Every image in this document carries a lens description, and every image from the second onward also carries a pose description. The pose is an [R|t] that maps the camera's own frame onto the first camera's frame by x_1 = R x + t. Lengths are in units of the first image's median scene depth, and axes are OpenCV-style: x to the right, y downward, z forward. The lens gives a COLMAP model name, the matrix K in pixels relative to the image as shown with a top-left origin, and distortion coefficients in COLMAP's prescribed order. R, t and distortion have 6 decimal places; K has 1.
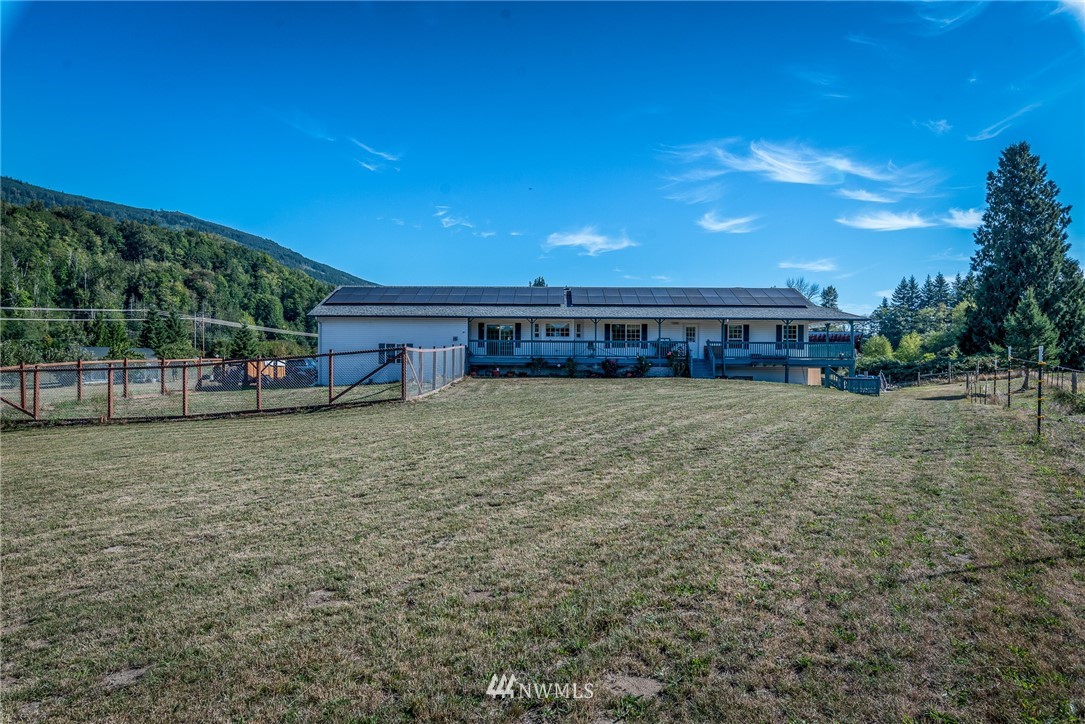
lens RADIAL K [[641.2, 0, 542.5], [0, 641.2, 362.0], [0, 0, 1]] dist [-0.002349, -0.000972]
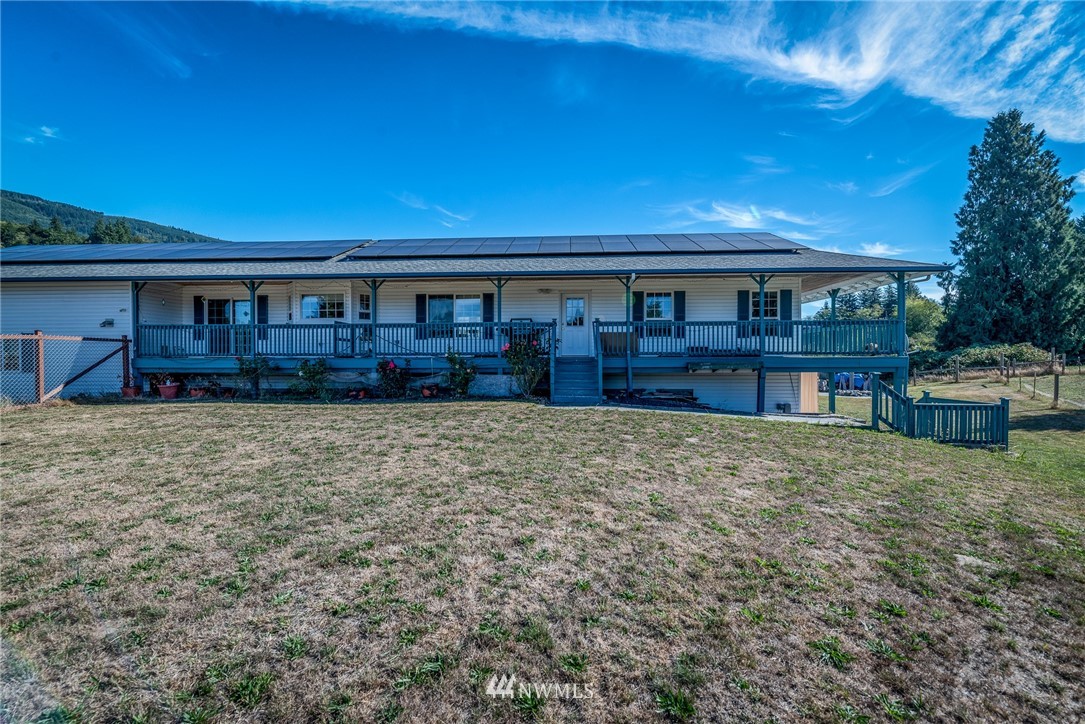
lens RADIAL K [[495.3, 0, 542.5], [0, 495.3, 362.0], [0, 0, 1]] dist [0.001038, 0.000176]
pose [[0.999647, -0.008884, -0.025046, 0.117766], [0.009184, 0.999887, 0.011895, -0.003348], [0.024937, -0.012121, 0.999616, 0.324618]]
